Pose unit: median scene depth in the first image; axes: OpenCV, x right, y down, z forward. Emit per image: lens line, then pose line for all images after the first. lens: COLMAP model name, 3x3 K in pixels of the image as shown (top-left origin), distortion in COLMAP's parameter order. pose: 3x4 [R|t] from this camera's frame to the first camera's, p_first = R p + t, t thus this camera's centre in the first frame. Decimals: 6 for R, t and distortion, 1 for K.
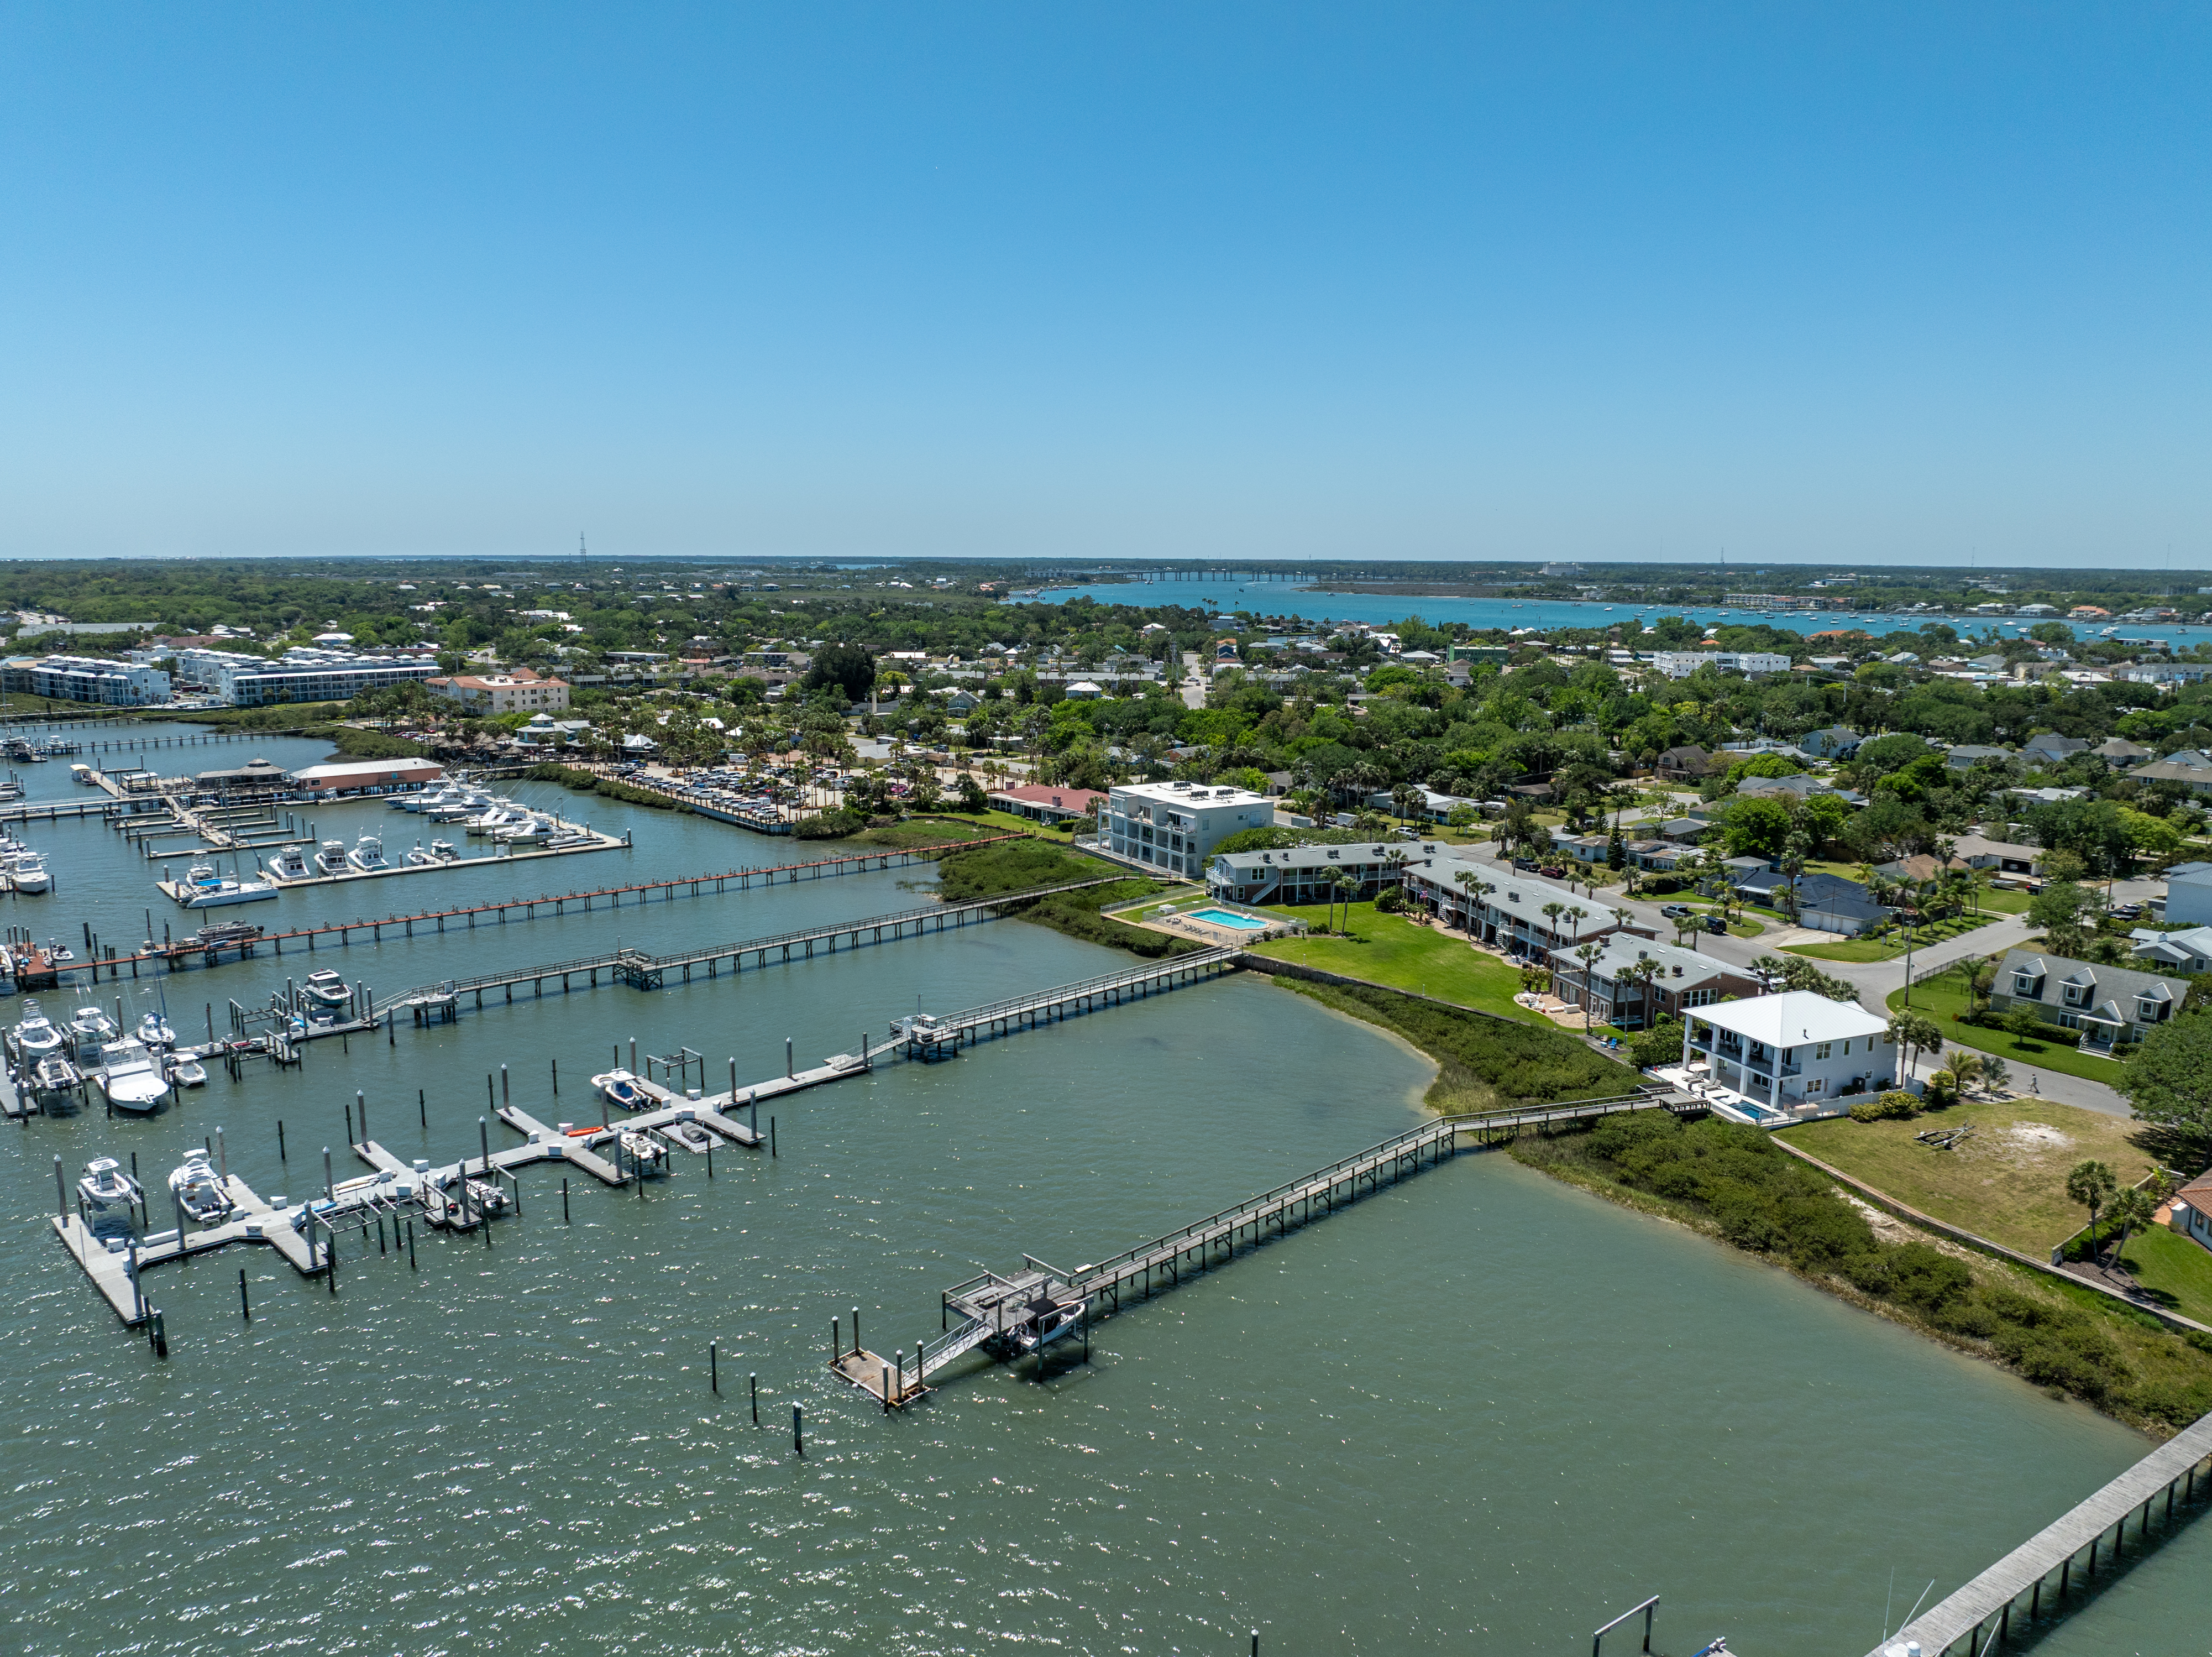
lens RADIAL K [[1566.8, 0, 1116.2], [0, 1566.8, 814.3], [0, 0, 1]] dist [-0.021274, -0.024600]
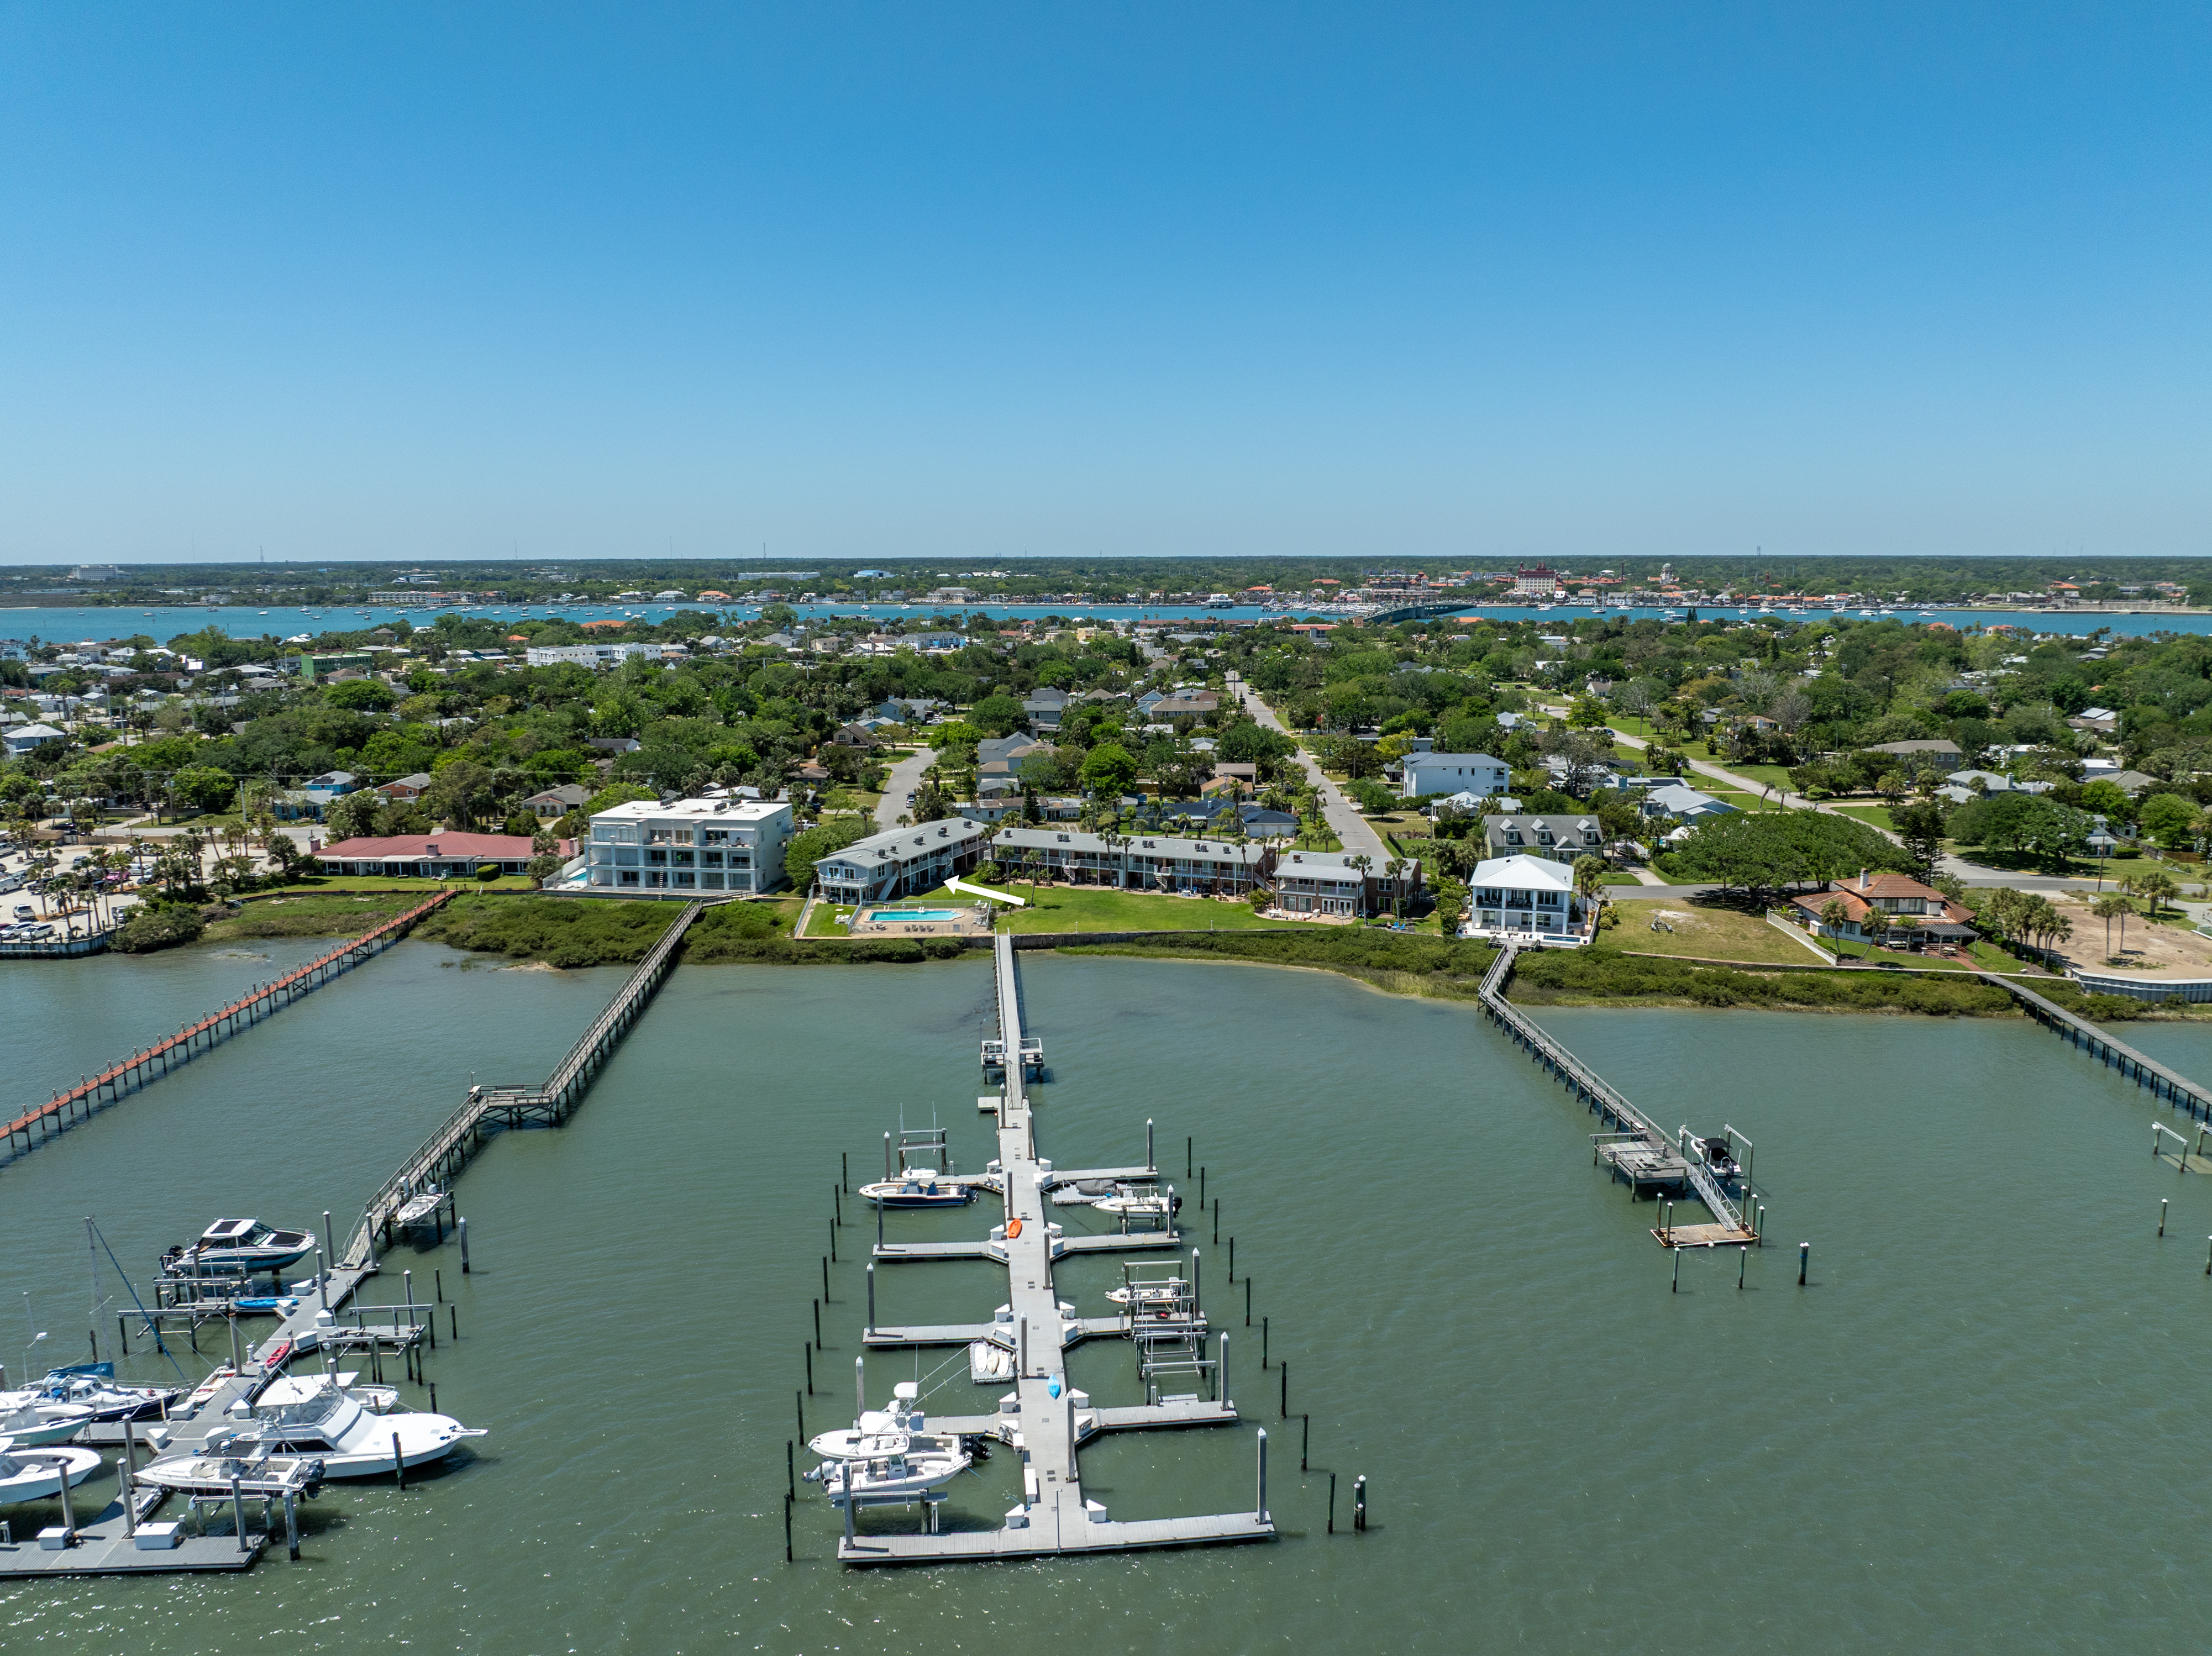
lens RADIAL K [[1566.6, 0, 1116.2], [0, 1566.6, 813.8], [0, 0, 1]] dist [-0.021274, -0.024600]
pose [[0.633654, -0.135497, 0.761658, -0.546546], [0.133815, 0.988899, 0.064596, -0.040433], [-0.761955, 0.060989, 0.644751, 0.232562]]
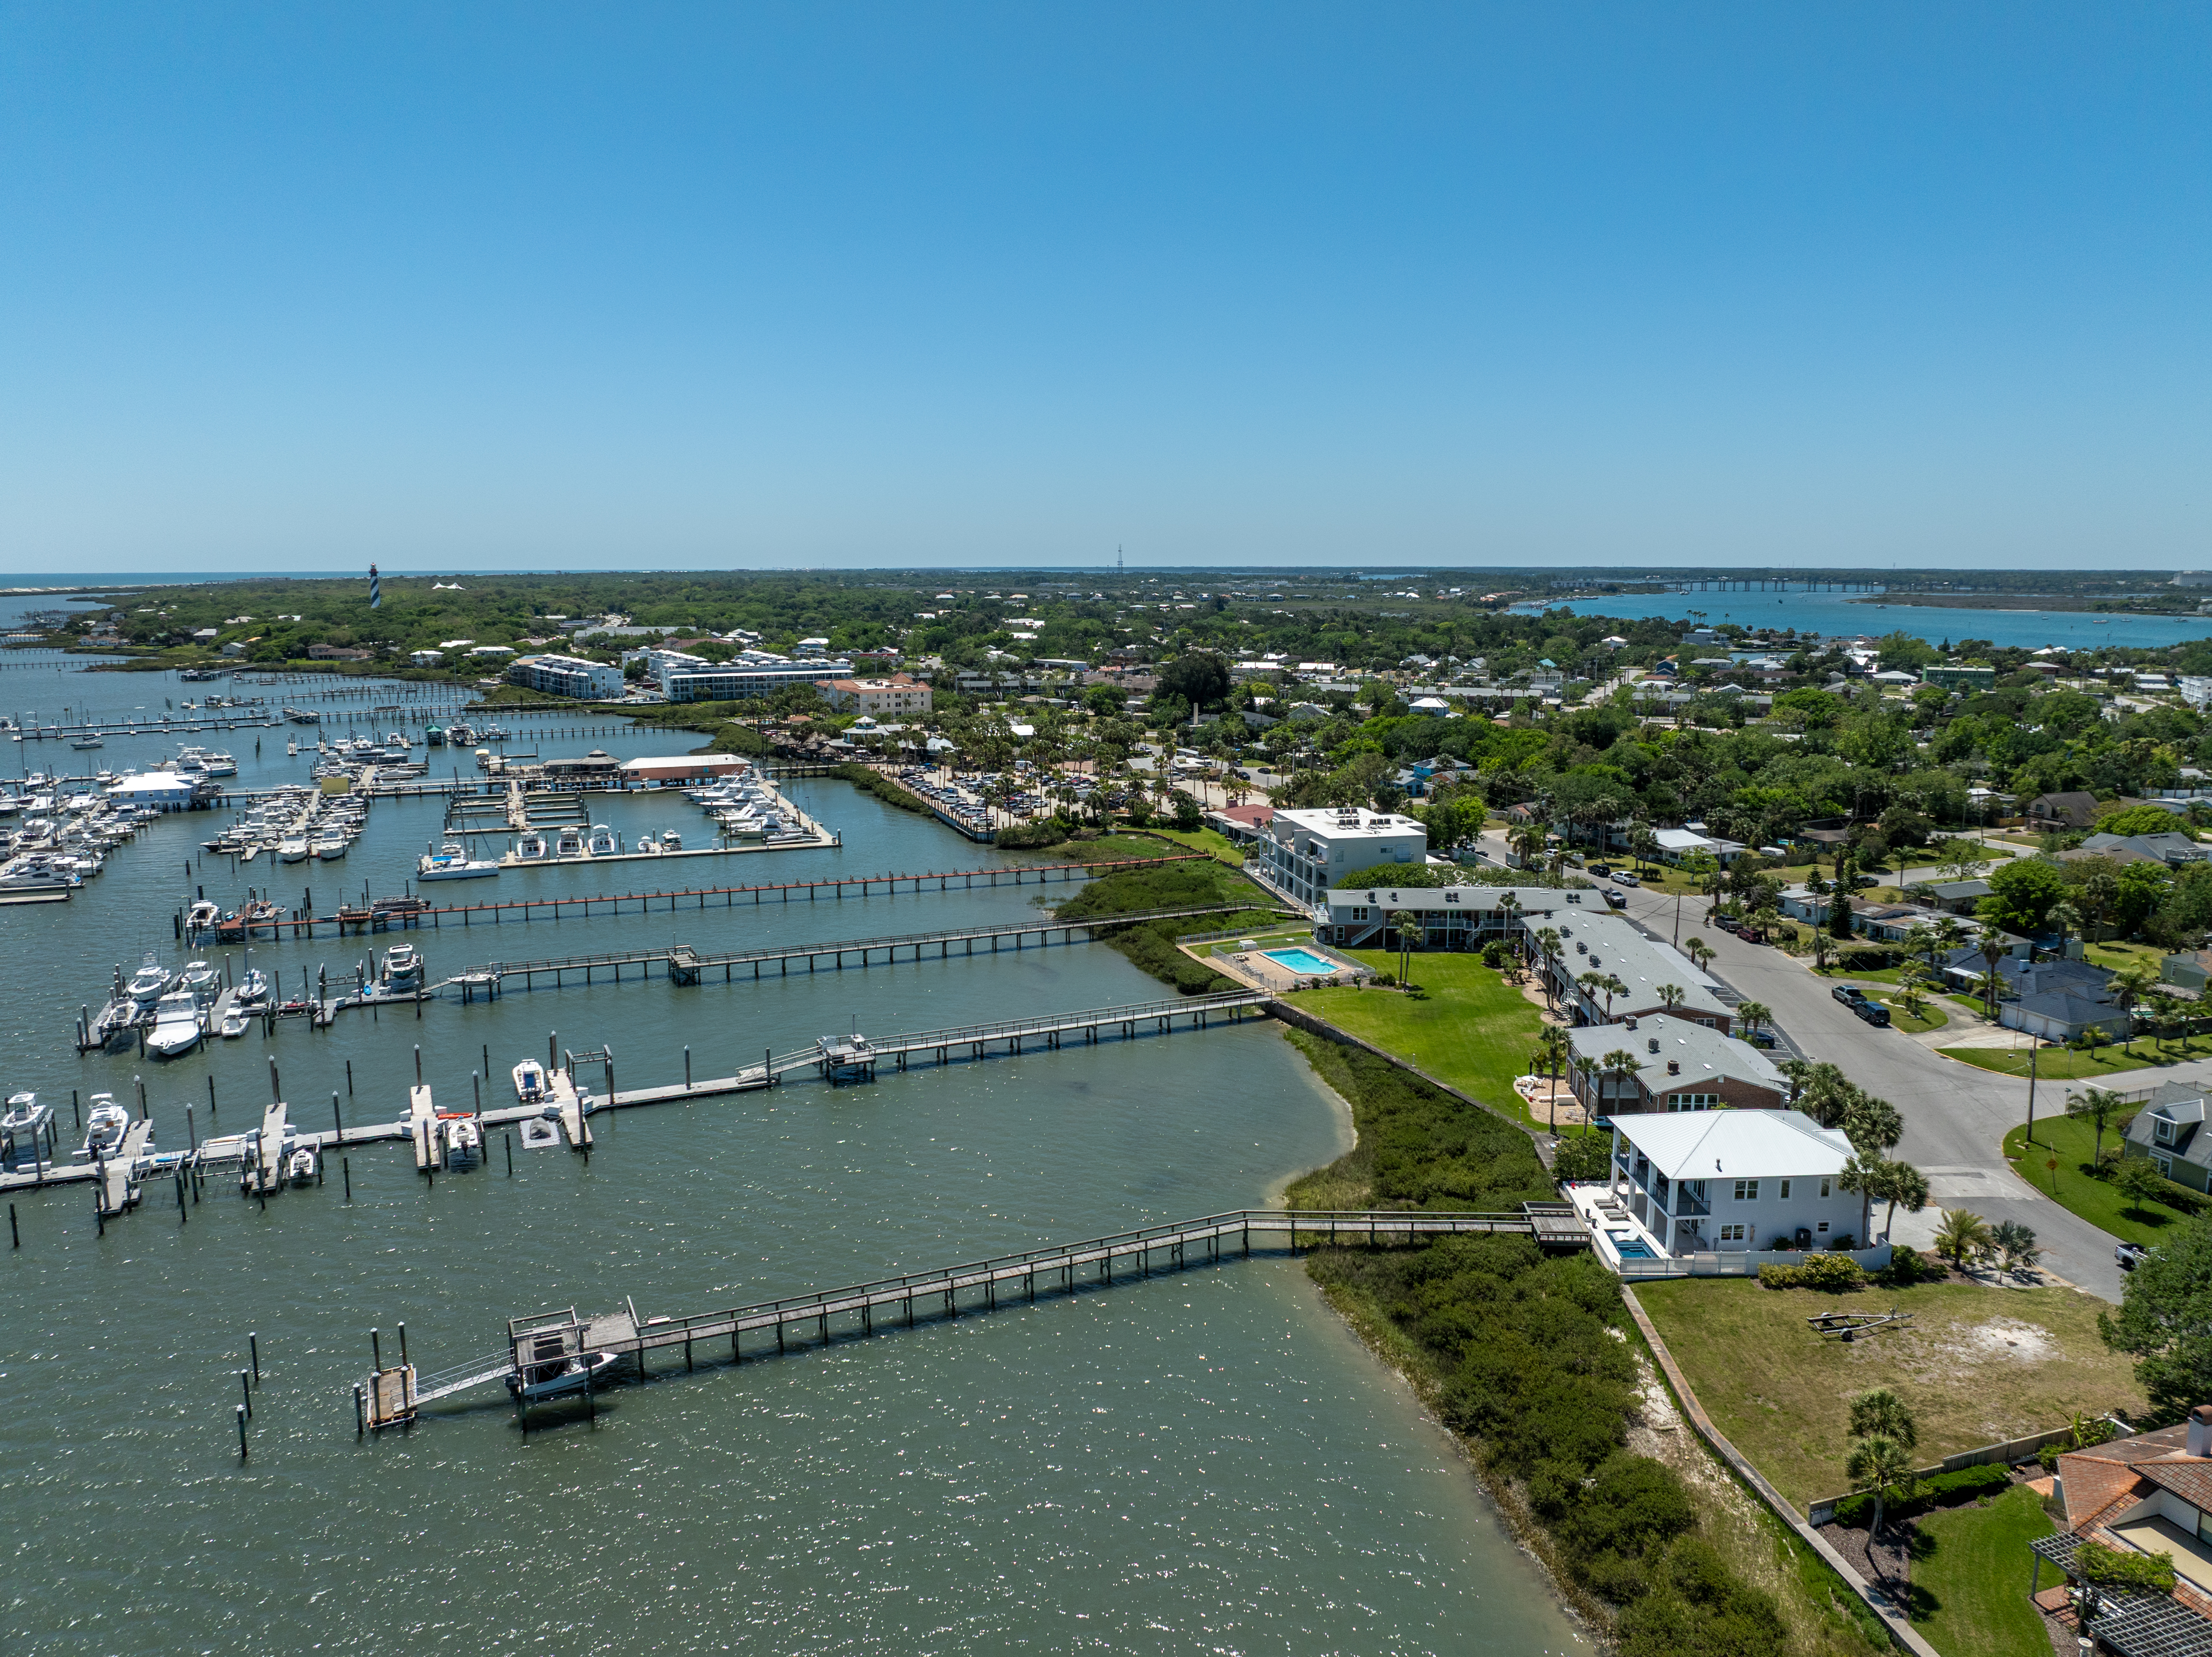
lens RADIAL K [[1566.8, 0, 1116.2], [0, 1566.8, 814.3], [0, 0, 1]] dist [-0.021274, -0.024600]
pose [[0.941302, 0.046187, -0.334391, 0.248596], [-0.048271, 0.998832, 0.002080, -0.013997], [0.334097, 0.014183, 0.942432, 0.092325]]
